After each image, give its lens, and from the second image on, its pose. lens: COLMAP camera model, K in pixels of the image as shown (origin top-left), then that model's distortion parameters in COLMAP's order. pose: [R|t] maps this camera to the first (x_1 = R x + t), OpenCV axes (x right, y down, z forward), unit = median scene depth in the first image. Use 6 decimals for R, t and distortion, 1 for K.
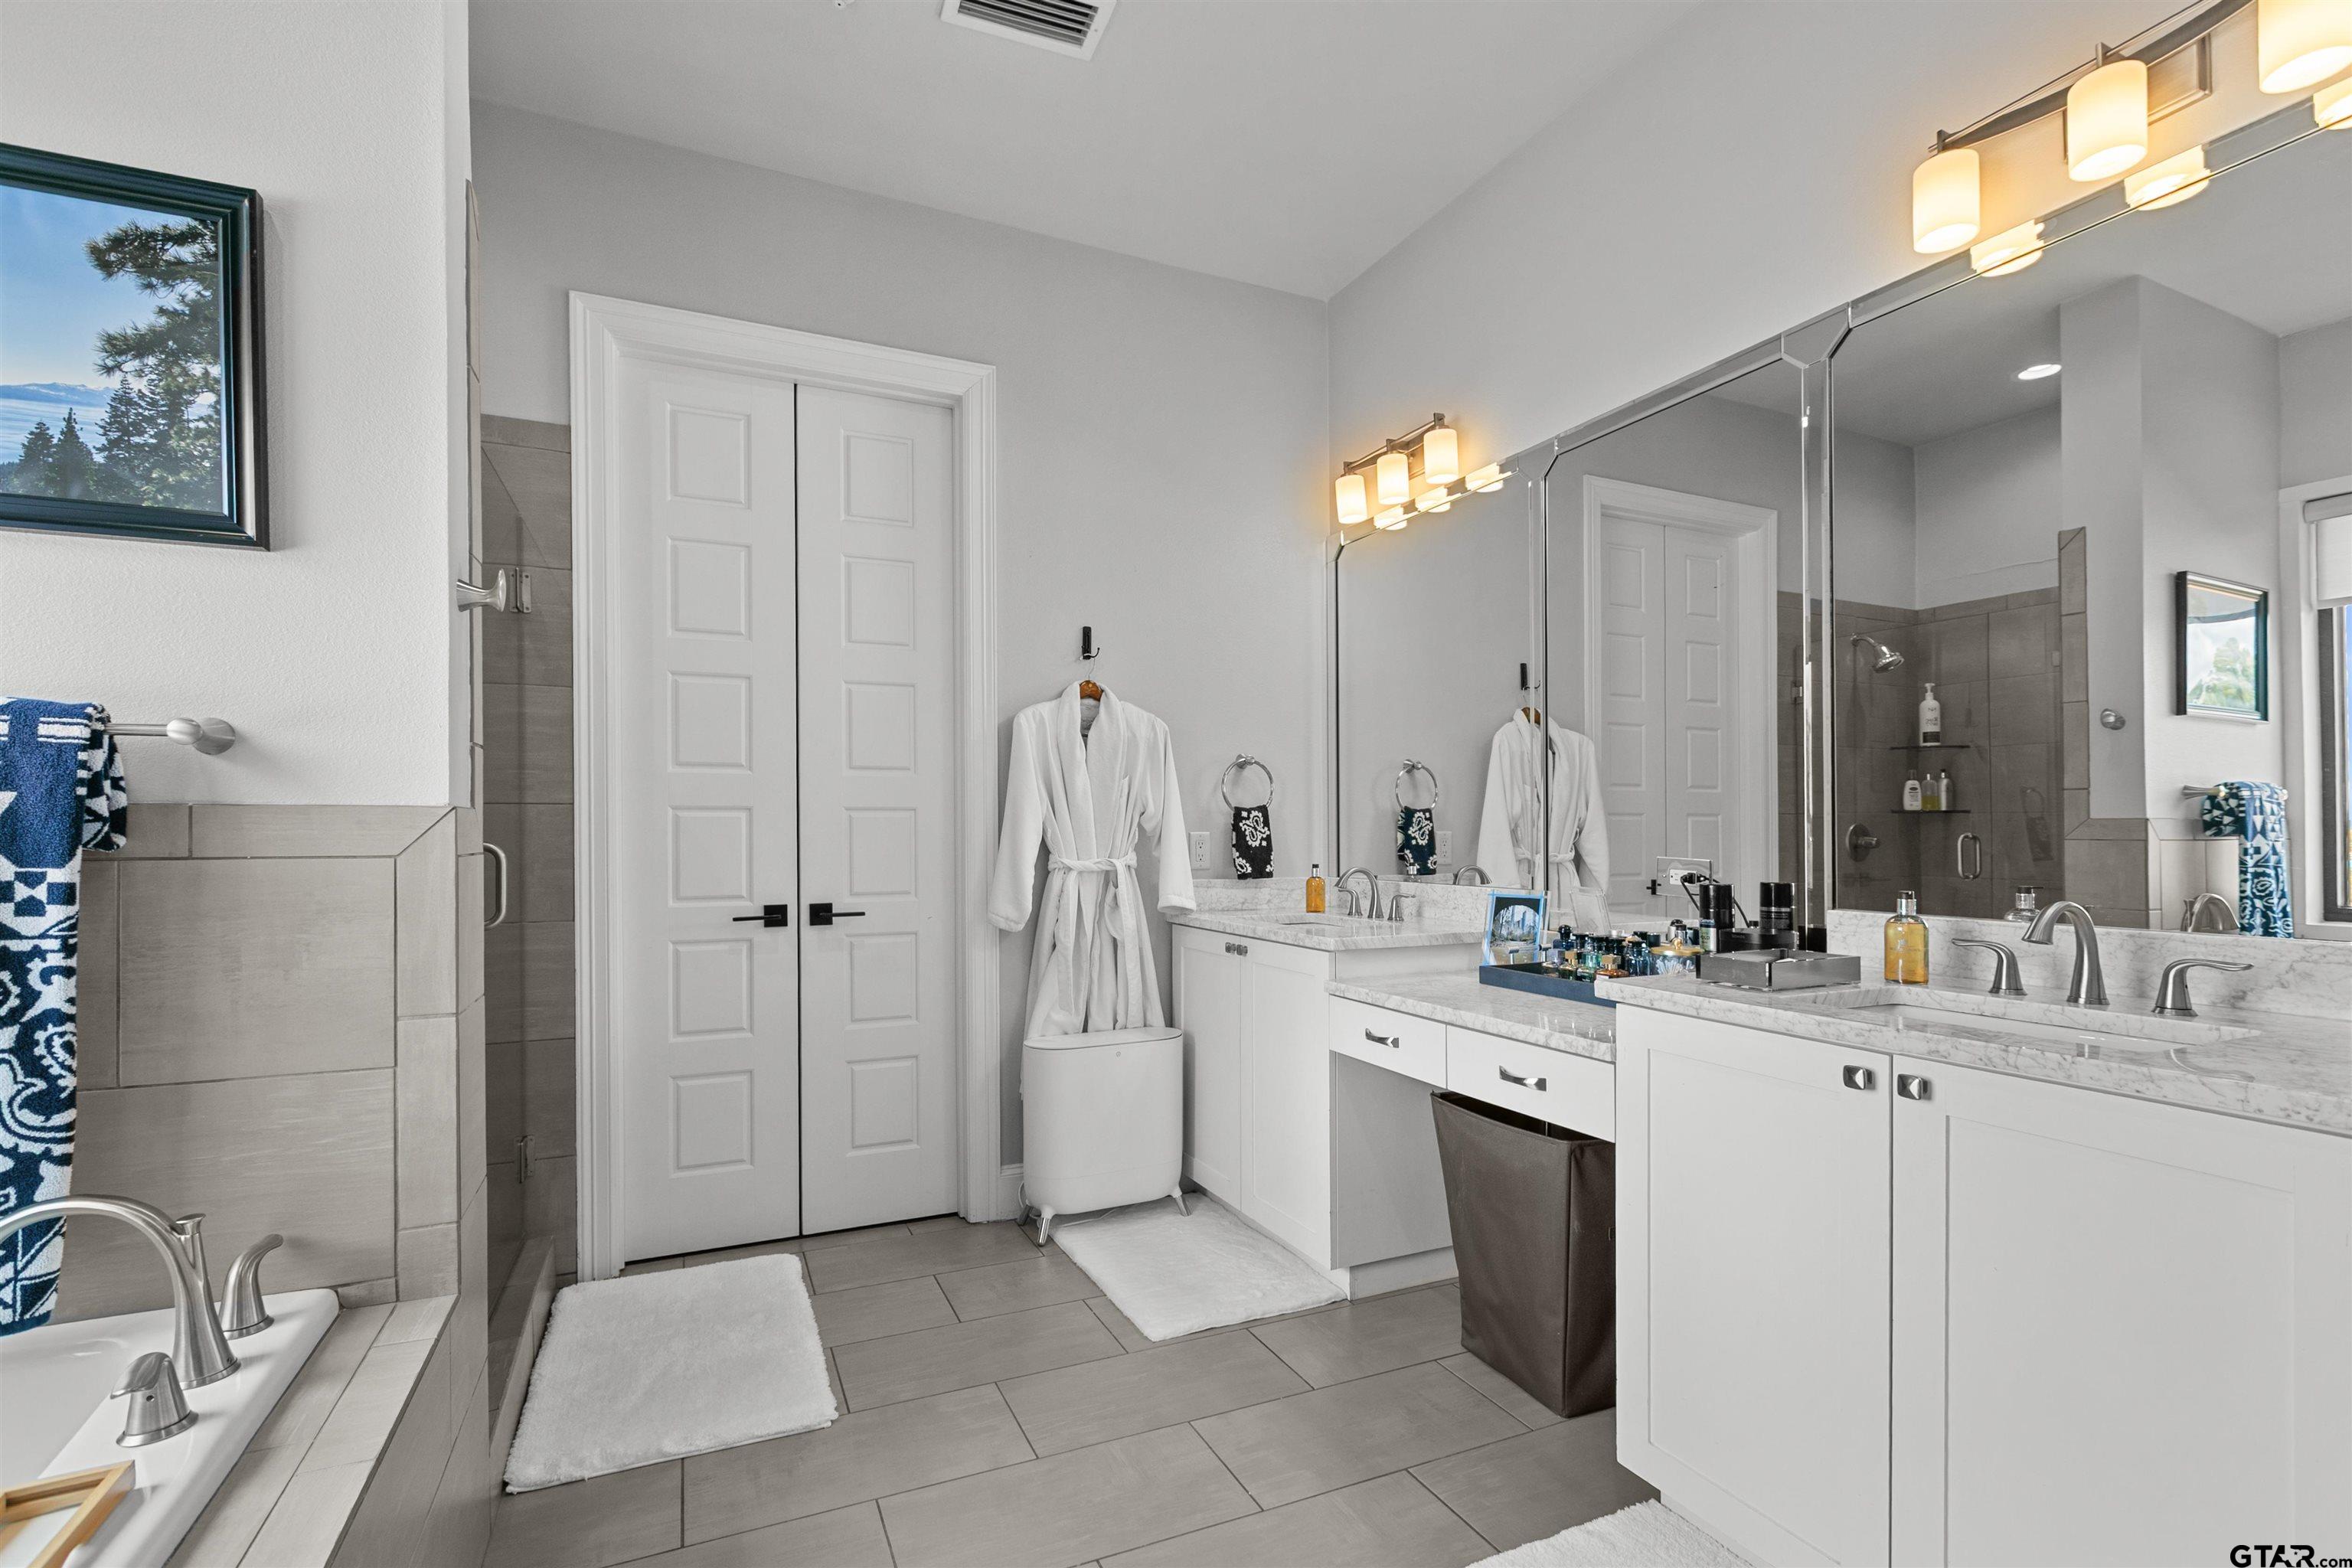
lens RADIAL K [[1079.1, 0, 1164.1], [0, 1079.1, 831.8], [0, 0, 1]] dist [0.003215, -0.001849]
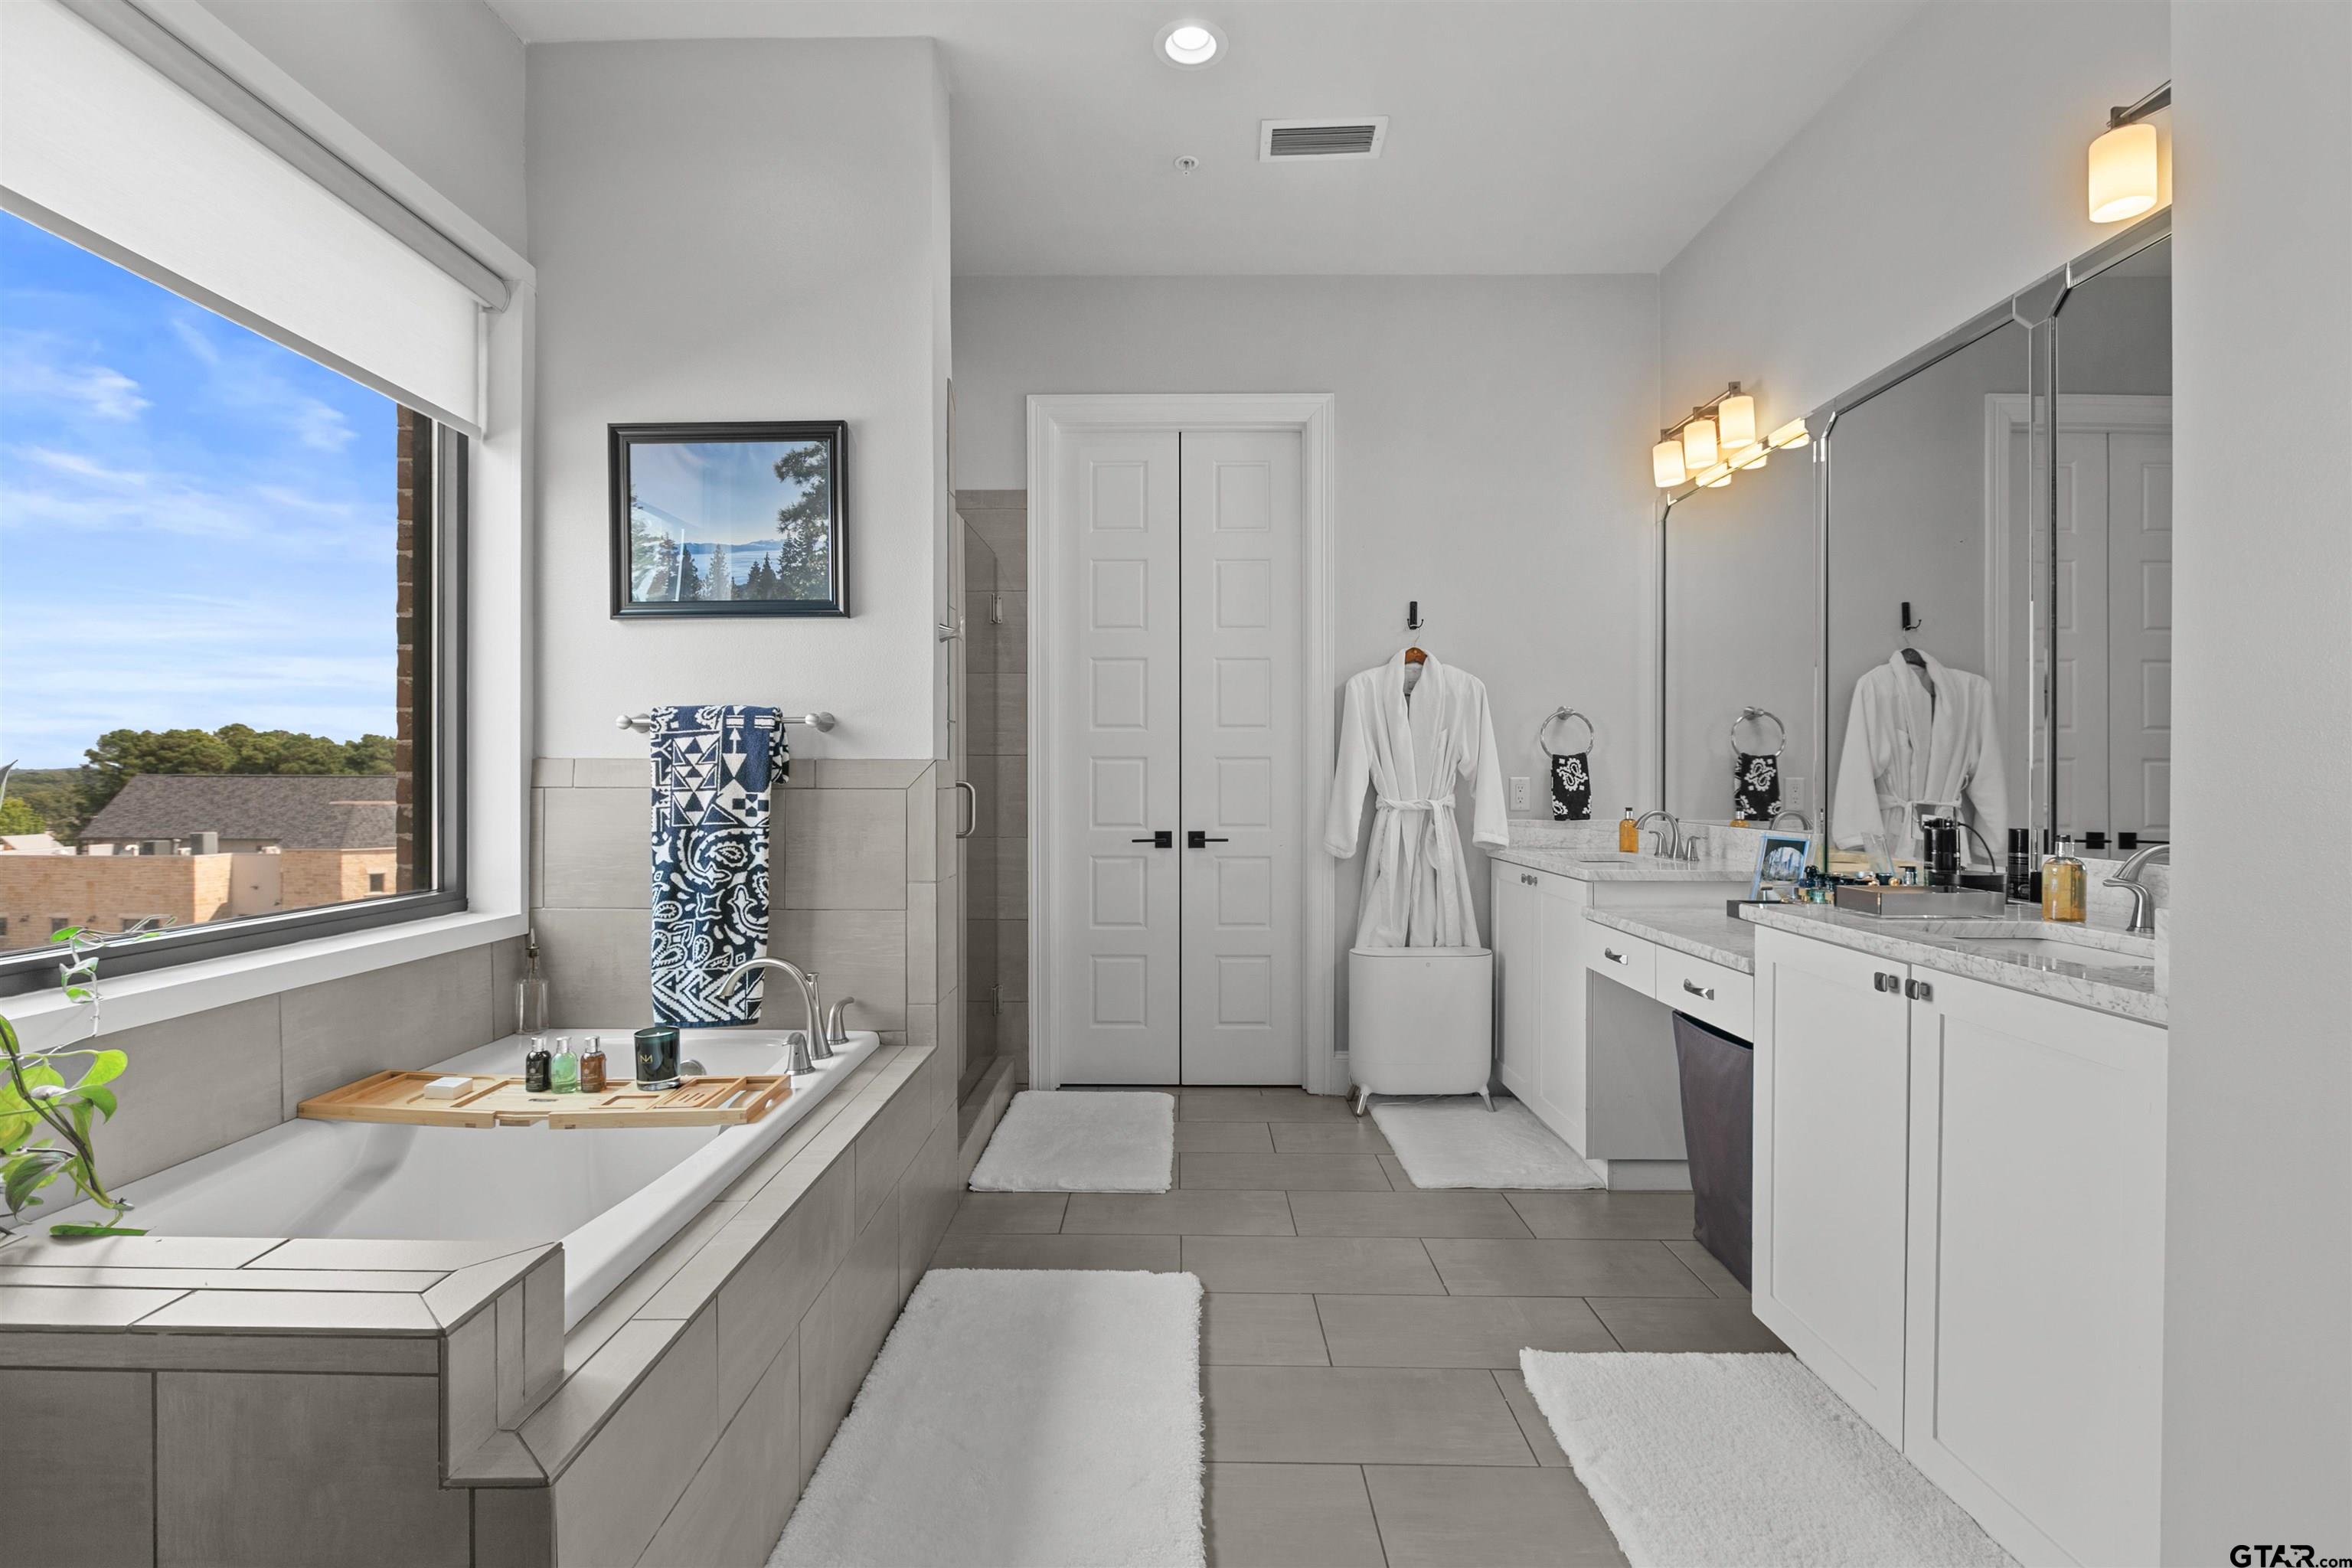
lens RADIAL K [[1139.2, 0, 1175.2], [0, 1139.2, 780.8], [0, 0, 1]] dist [0.001901, -0.003073]
pose [[0.905964, 0.005255, -0.423322, 0.268231], [-0.003854, 0.999984, 0.004165, 0.000501], [0.423337, -0.002141, 0.905970, -0.280970]]
